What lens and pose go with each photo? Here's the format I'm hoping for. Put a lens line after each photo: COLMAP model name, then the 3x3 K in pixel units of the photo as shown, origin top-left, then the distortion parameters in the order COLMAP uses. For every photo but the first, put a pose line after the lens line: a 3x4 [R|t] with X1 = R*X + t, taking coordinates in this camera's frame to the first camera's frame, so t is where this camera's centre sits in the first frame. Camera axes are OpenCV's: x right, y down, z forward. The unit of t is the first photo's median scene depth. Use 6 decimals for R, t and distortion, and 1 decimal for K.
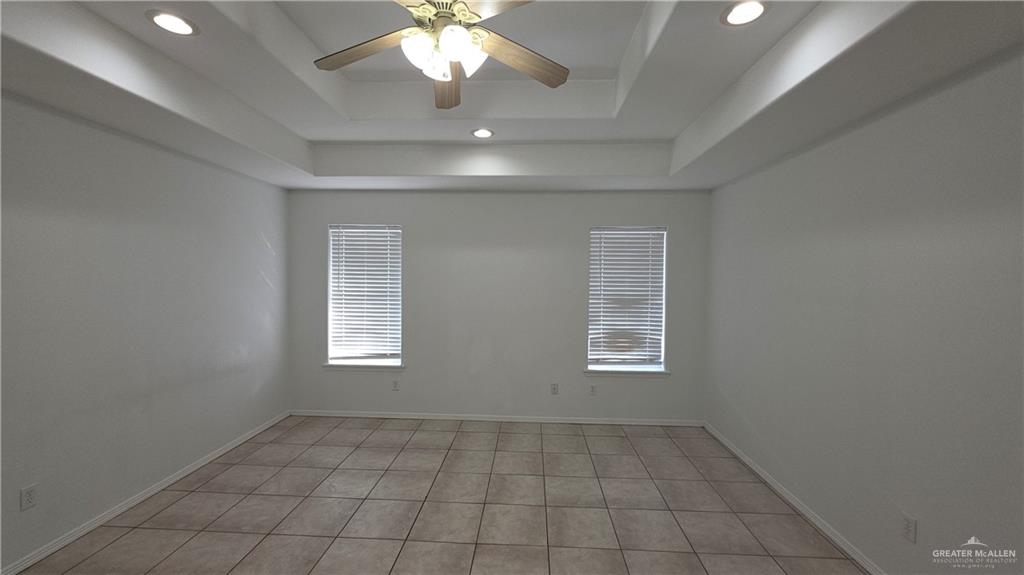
lens RADIAL K [[407.6, 0, 512.0], [0, 407.6, 287.5], [0, 0, 1]] dist [-0.000063, -0.000136]
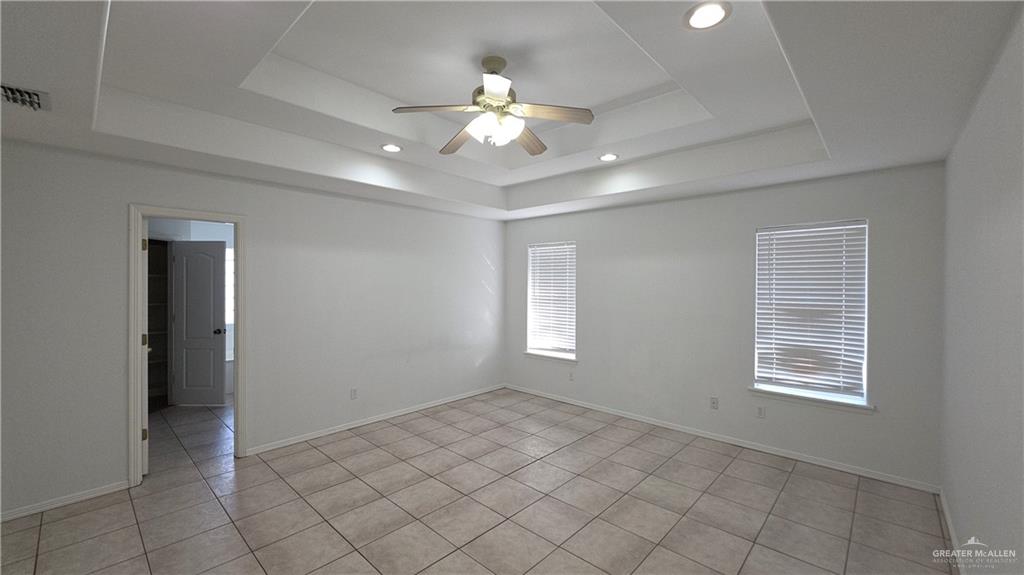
lens RADIAL K [[407.6, 0, 512.0], [0, 407.6, 287.5], [0, 0, 1]] dist [-0.000063, -0.000136]
pose [[0.763133, 0.000167, -0.646242, 0.359393], [-0.017329, 0.999646, -0.020204, 0.009505], [0.646010, 0.026617, 0.762865, -0.025354]]
